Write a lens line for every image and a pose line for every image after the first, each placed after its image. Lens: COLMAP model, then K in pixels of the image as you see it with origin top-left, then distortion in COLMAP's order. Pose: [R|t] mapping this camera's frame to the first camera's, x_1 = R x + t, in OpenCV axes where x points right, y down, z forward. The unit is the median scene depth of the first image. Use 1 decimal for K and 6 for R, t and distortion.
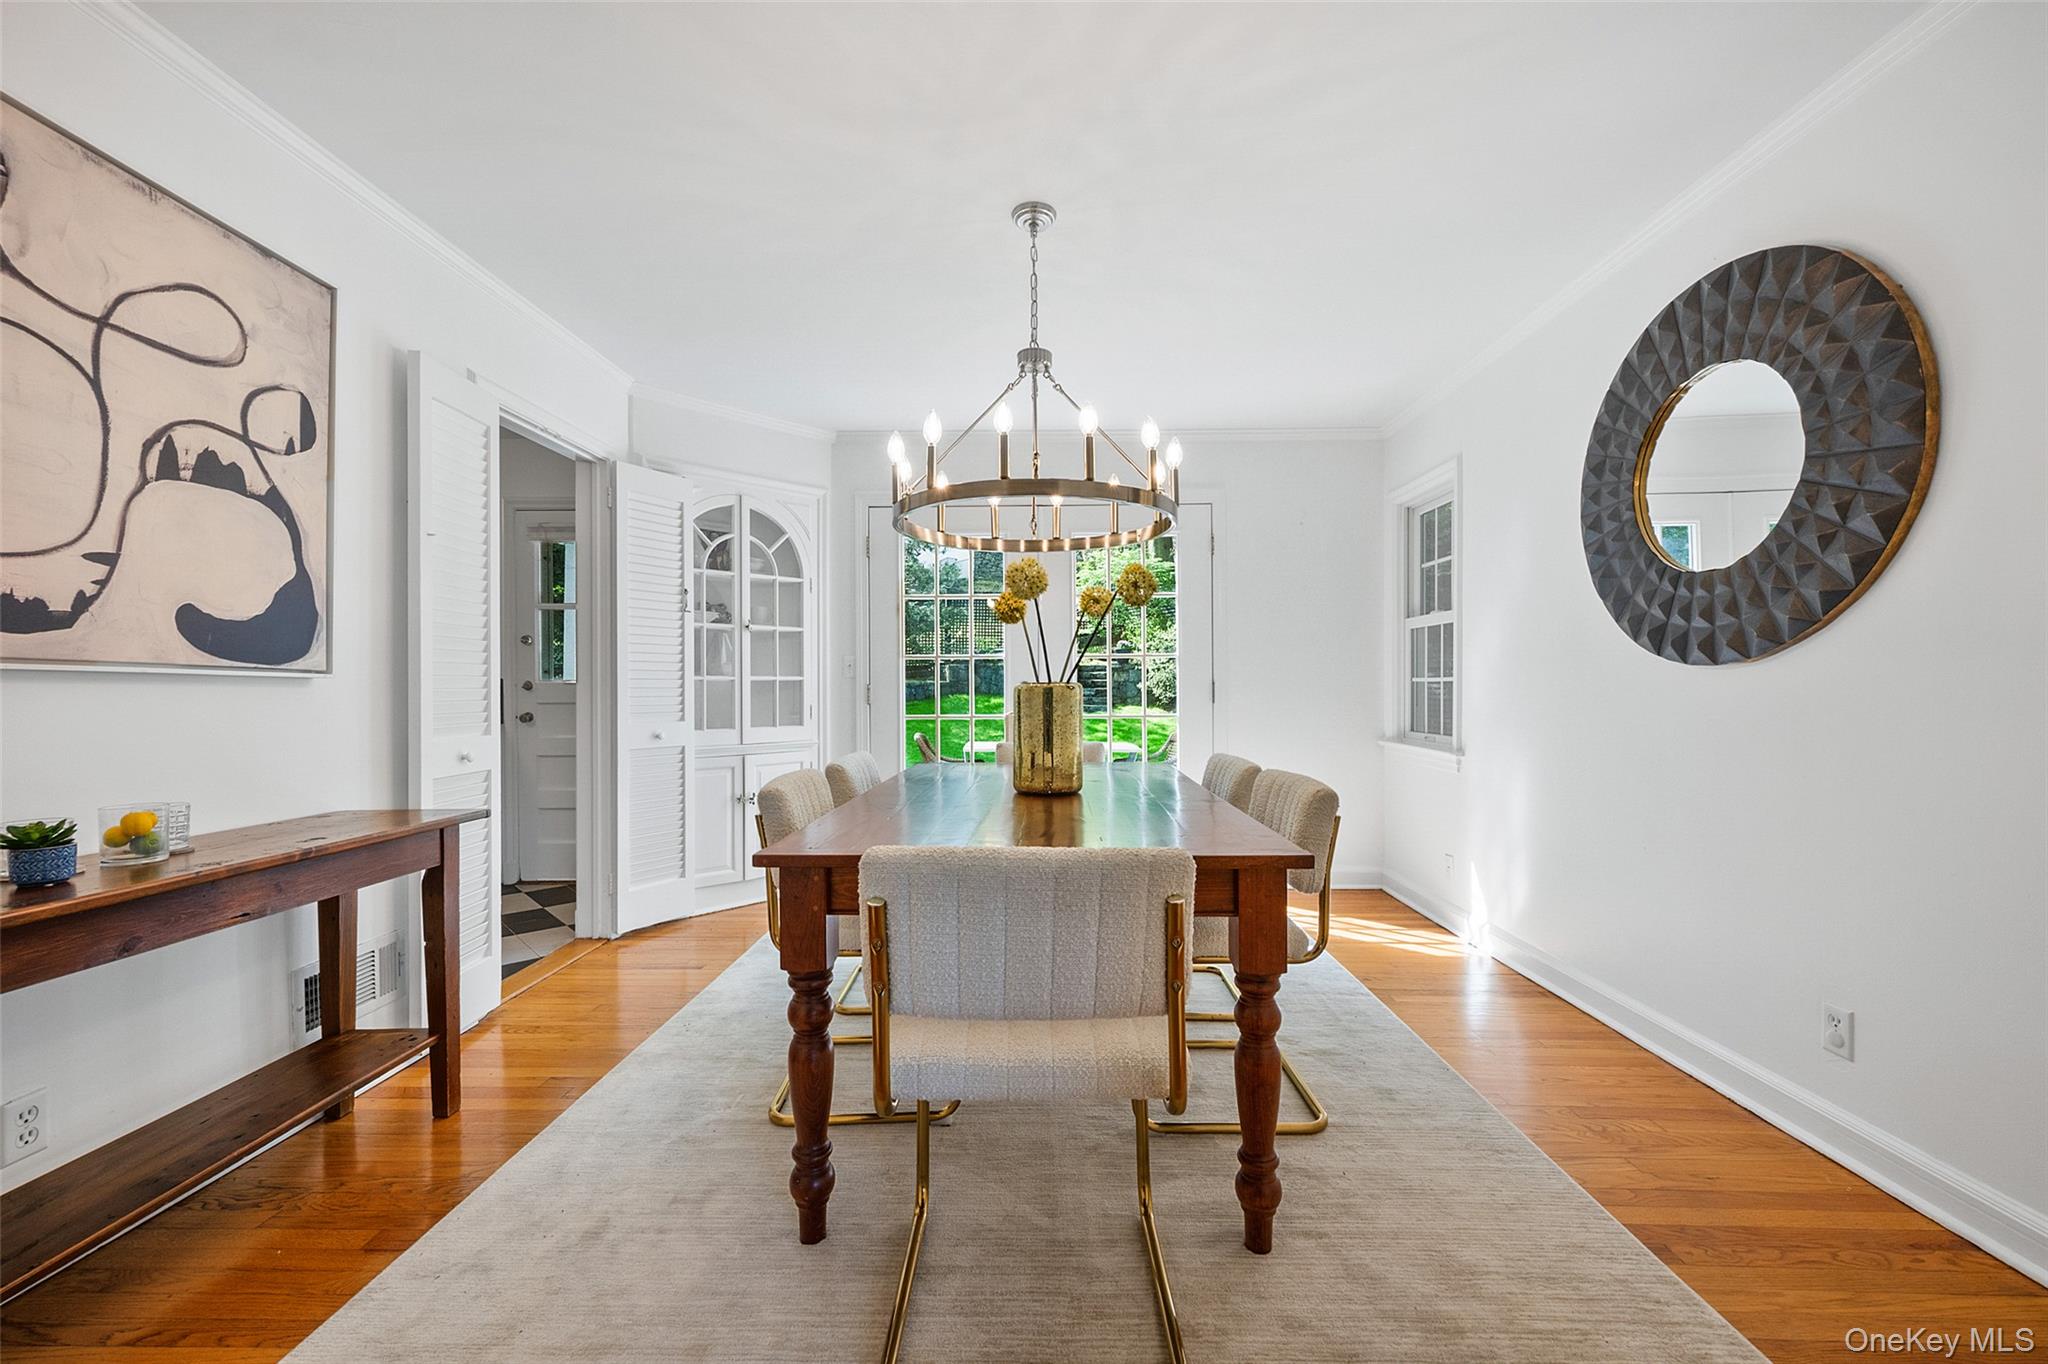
lens RADIAL K [[824.1, 0, 1033.8], [0, 824.1, 693.5], [0, 0, 1]] dist [-0.001246, 0.000129]
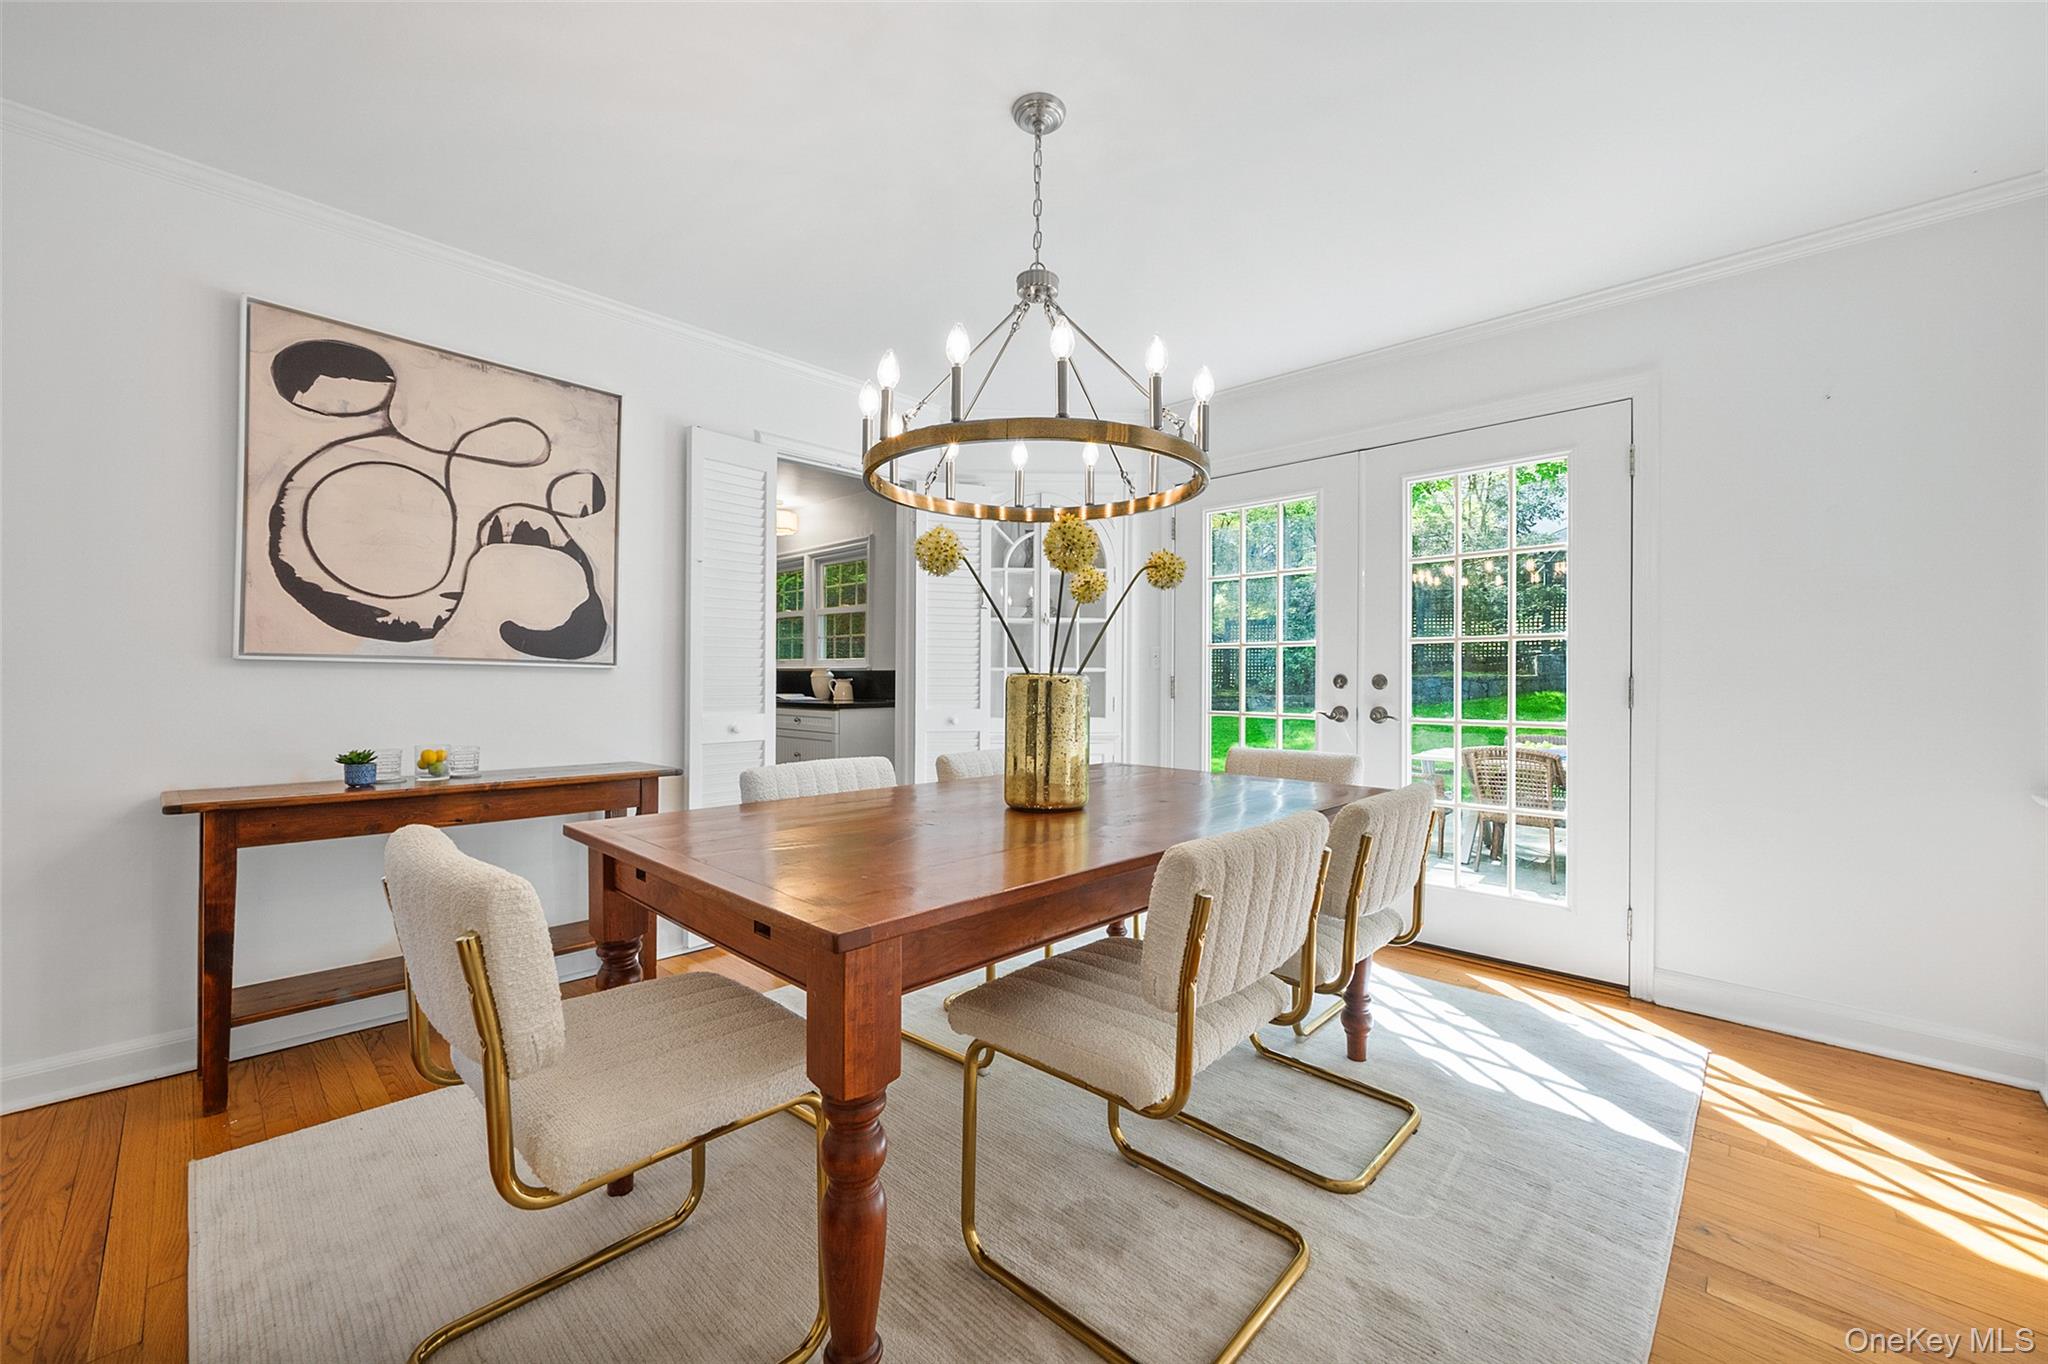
lens RADIAL K [[813.4, 0, 1019.1], [0, 813.4, 686.7], [0, 0, 1]] dist [-0.001142, 0.000037]
pose [[0.730690, 0.015451, -0.682534, 0.700224], [-0.014682, 0.999868, 0.006917, -0.007670], [0.682551, 0.004967, 0.730821, 0.493001]]
